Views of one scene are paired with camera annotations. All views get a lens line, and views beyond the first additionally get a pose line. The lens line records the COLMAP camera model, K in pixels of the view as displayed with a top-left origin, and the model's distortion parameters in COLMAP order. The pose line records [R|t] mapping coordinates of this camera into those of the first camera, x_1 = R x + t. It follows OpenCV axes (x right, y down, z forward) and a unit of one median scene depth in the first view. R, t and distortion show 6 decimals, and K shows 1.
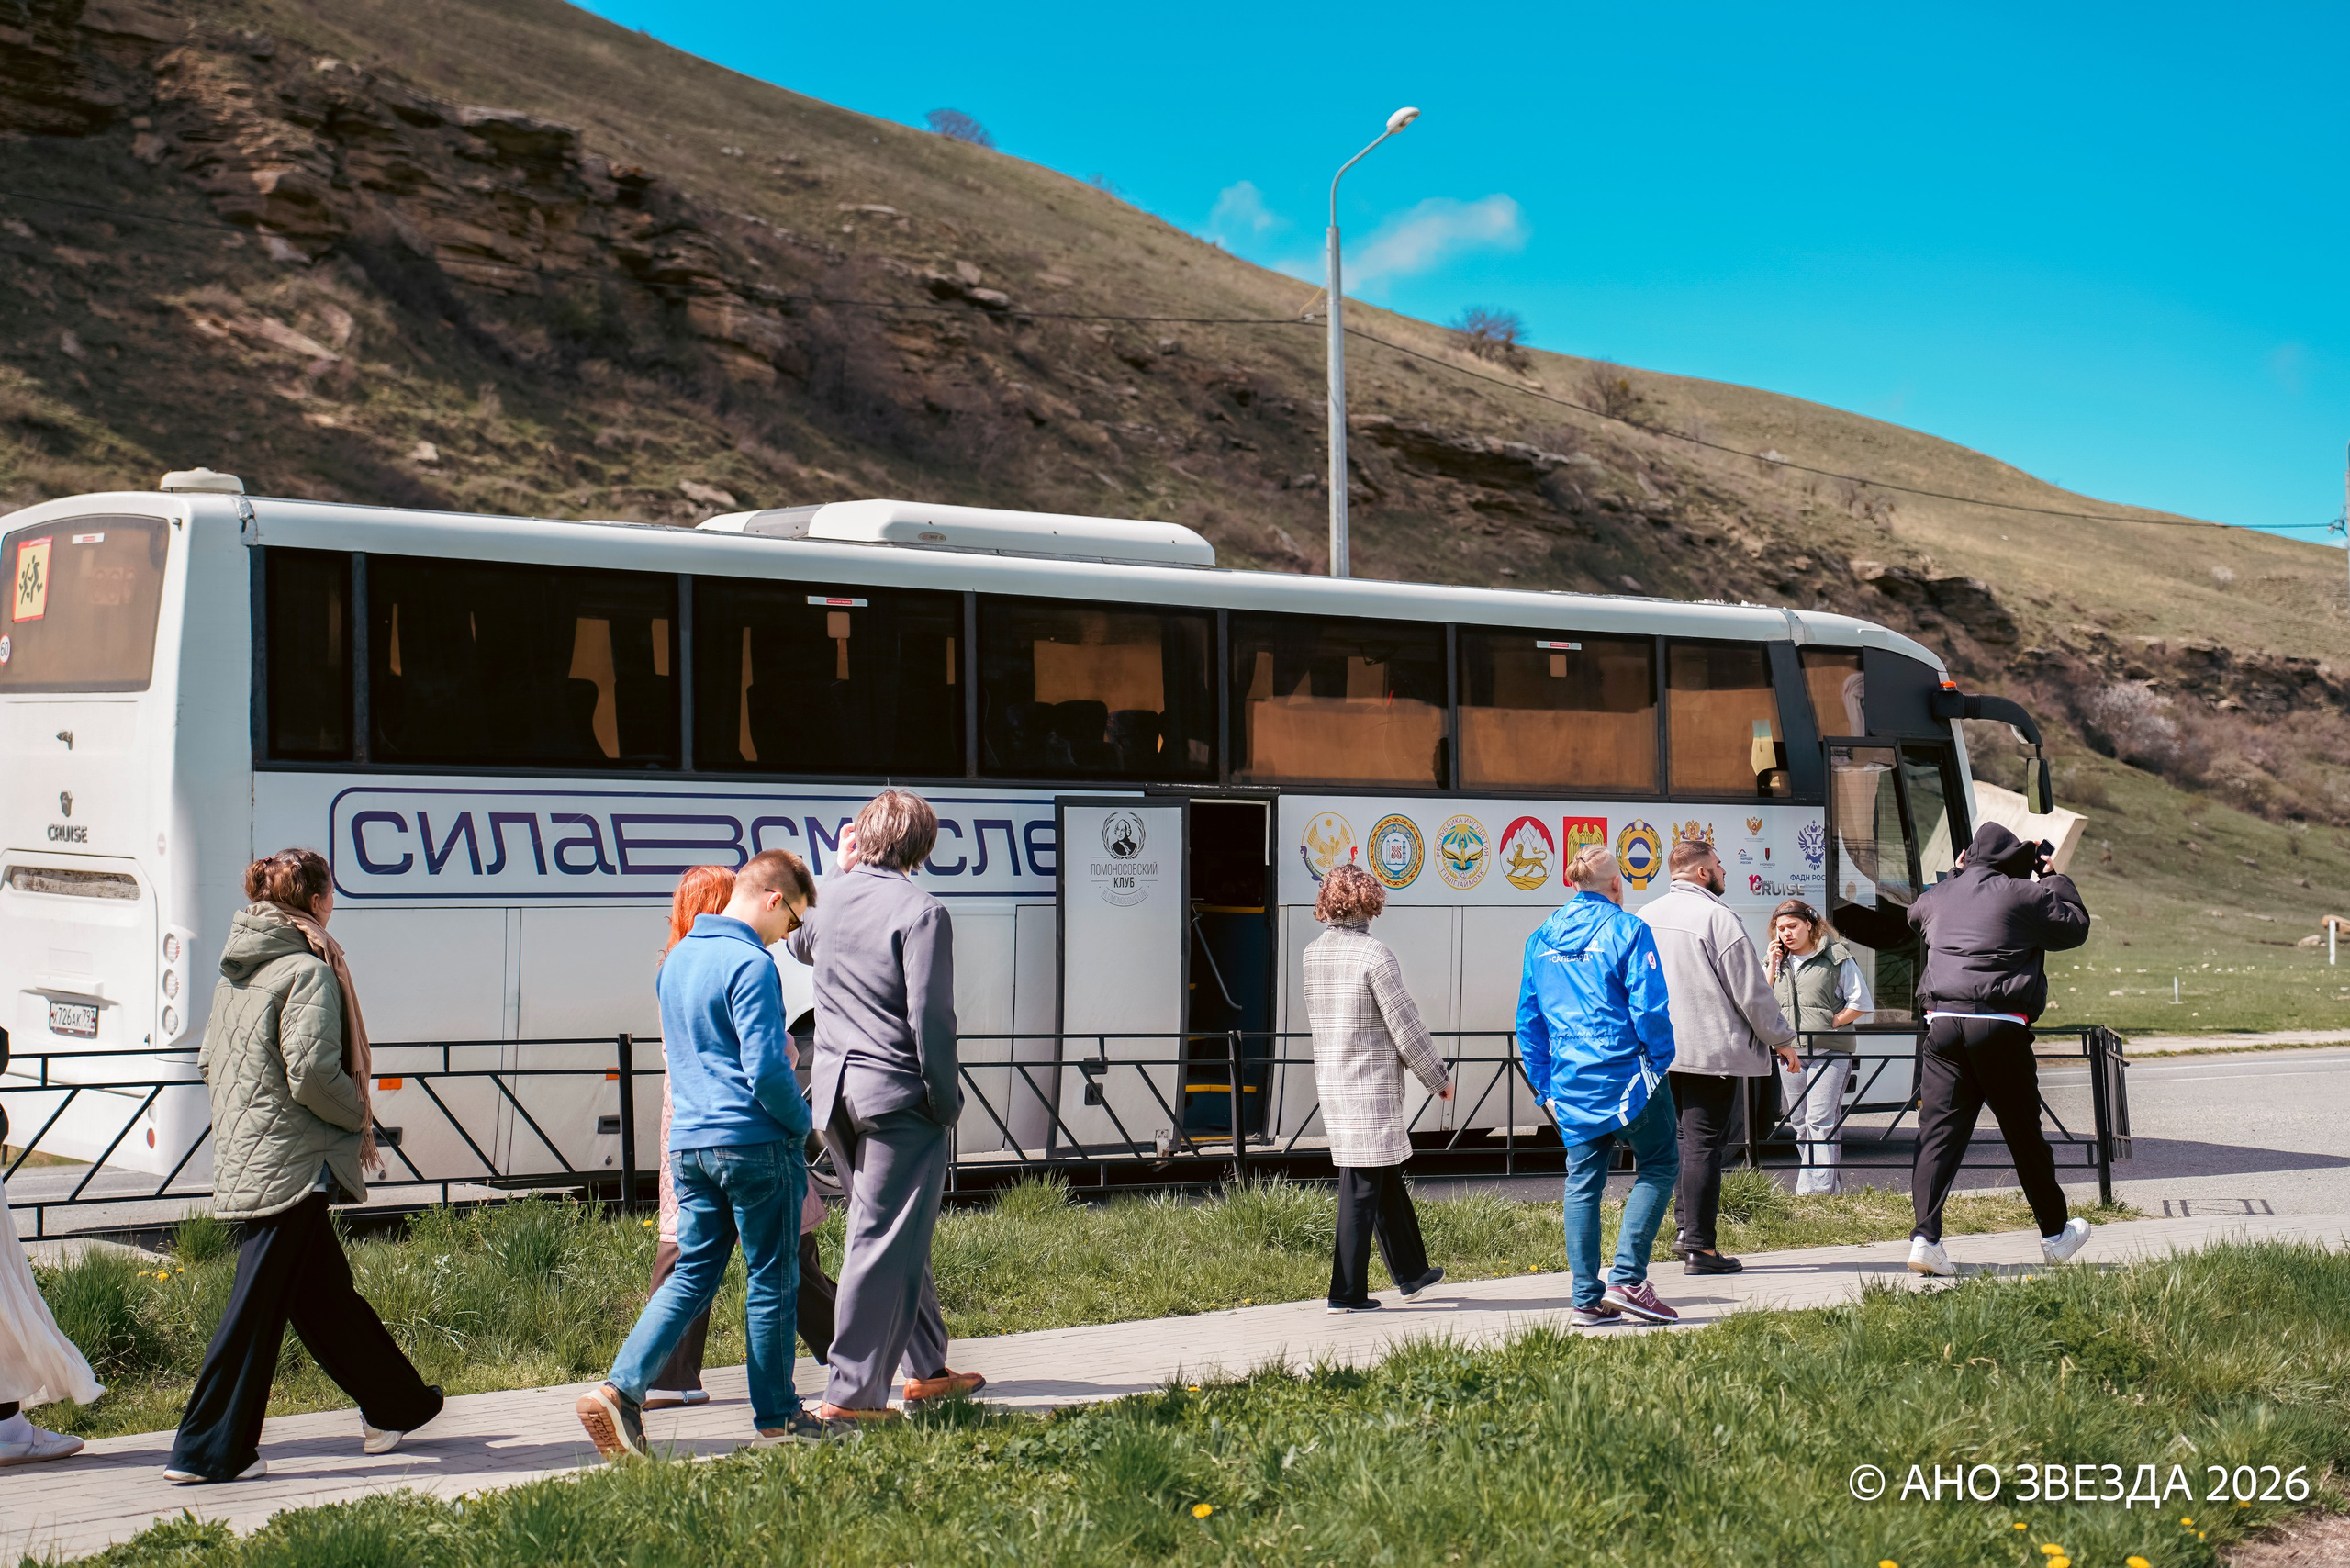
lens RADIAL K [[3652.0, 0, 1171.6], [0, 3652.0, 798.0], [0, 0, 1]] dist [0.331971, 0.000000]
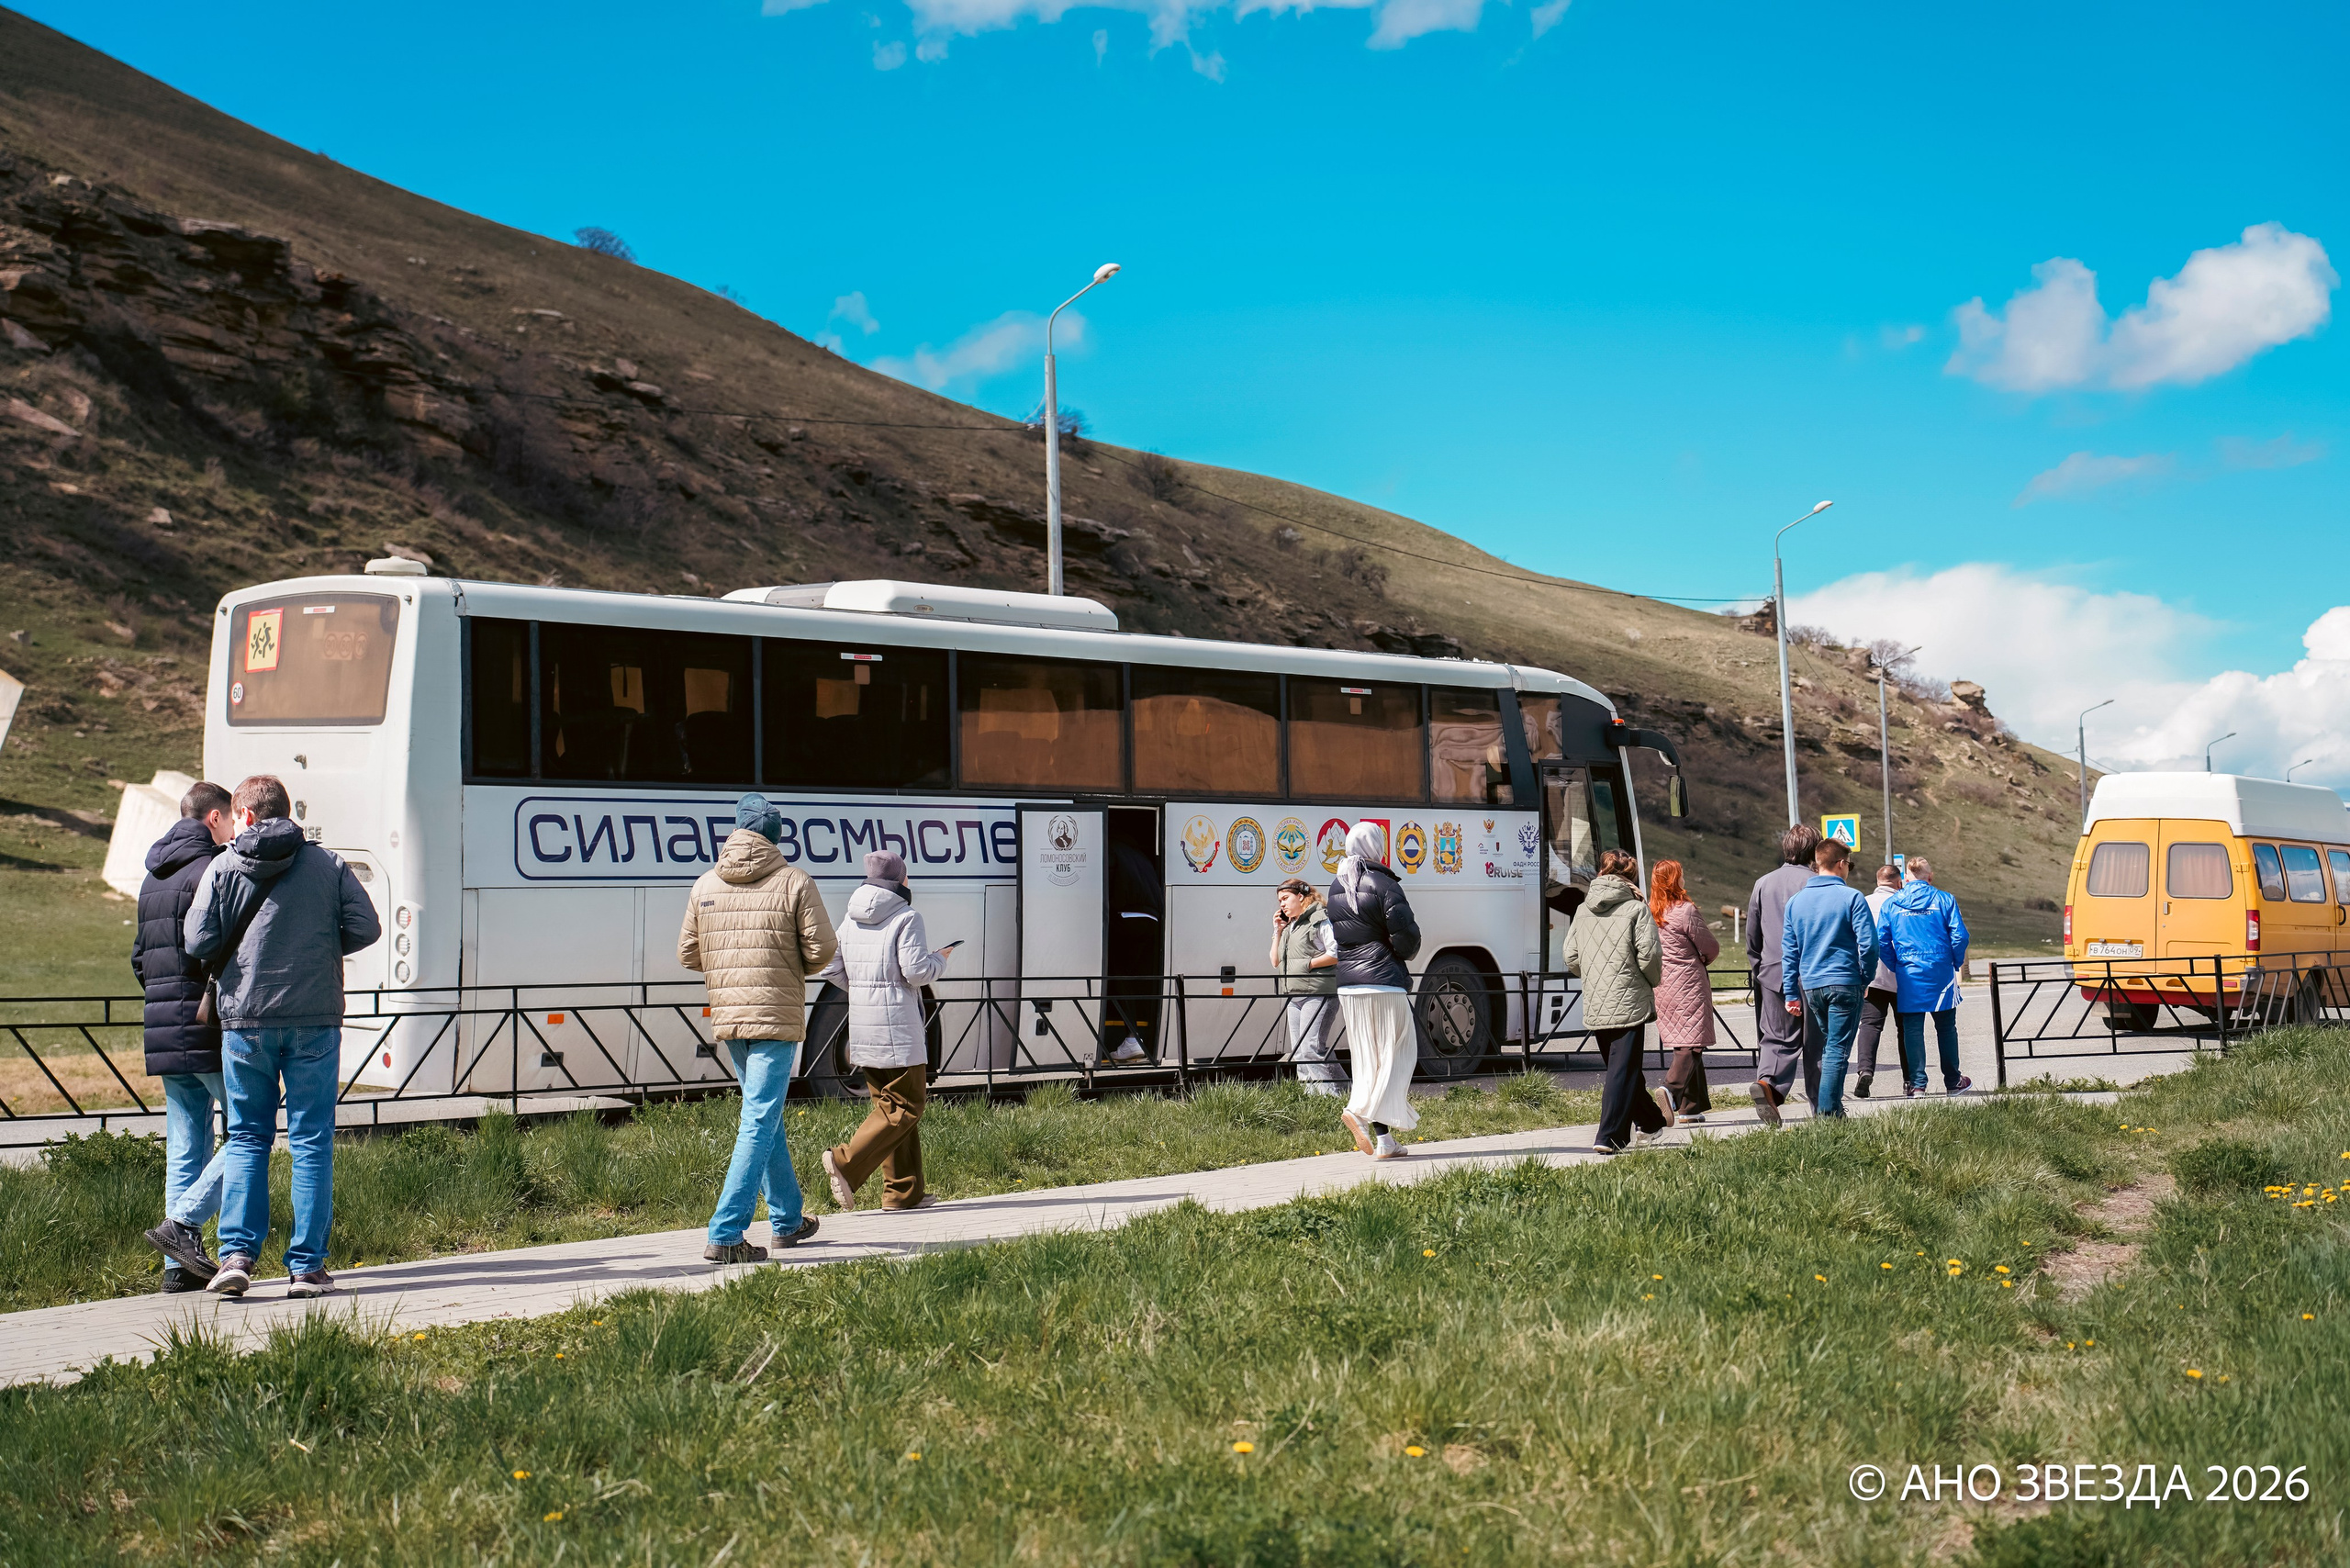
lens RADIAL K [[3109.6, 0, 1180.6], [0, 3109.6, 781.6], [0, 0, 1]] dist [0.227295, 0.000000]
pose [[0.990901, -0.001503, 0.134582, -0.105330], [0.002986, 0.999937, -0.010818, 0.003438], [-0.134557, 0.011121, 0.990843, -0.112049]]
